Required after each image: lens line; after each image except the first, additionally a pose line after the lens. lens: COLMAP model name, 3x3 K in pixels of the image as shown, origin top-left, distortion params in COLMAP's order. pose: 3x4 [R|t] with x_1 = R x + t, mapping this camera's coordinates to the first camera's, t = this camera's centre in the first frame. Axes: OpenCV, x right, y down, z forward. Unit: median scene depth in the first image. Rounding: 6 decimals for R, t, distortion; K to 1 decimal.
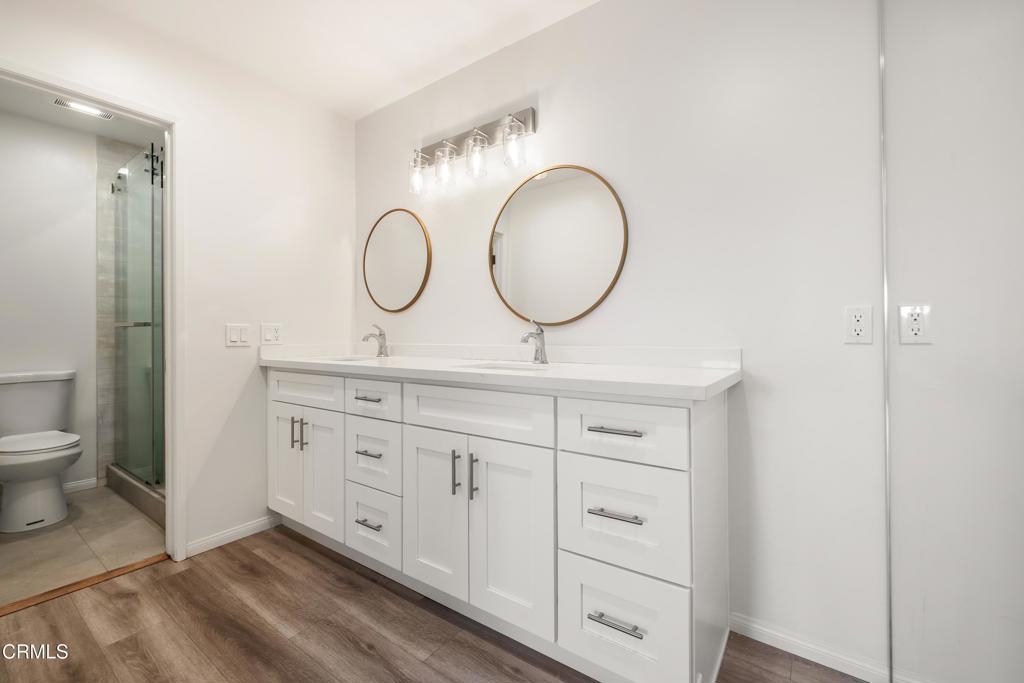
lens RADIAL K [[441.1, 0, 523.3], [0, 441.1, 323.2], [0, 0, 1]] dist [-0.002067, 0.001326]
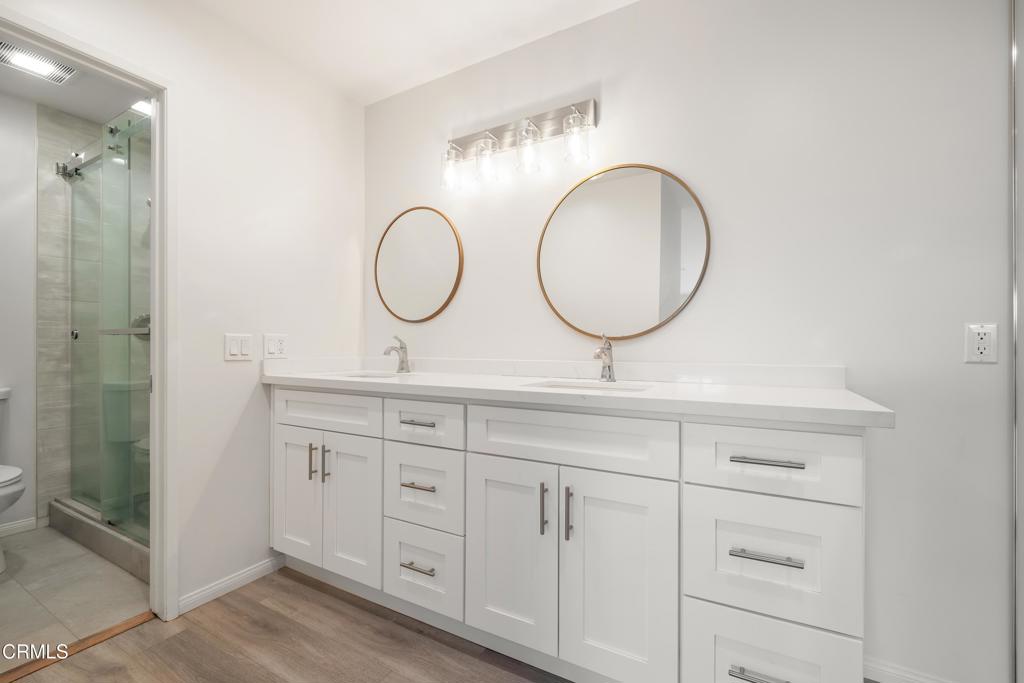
lens RADIAL K [[441.1, 0, 513.9], [0, 441.1, 338.3], [0, 0, 1]] dist [-0.002067, 0.001326]
pose [[0.993957, 0.010024, 0.109310, -0.230368], [-0.010724, 0.999926, 0.005821, -0.000567], [-0.109243, -0.006958, 0.993991, 0.109221]]
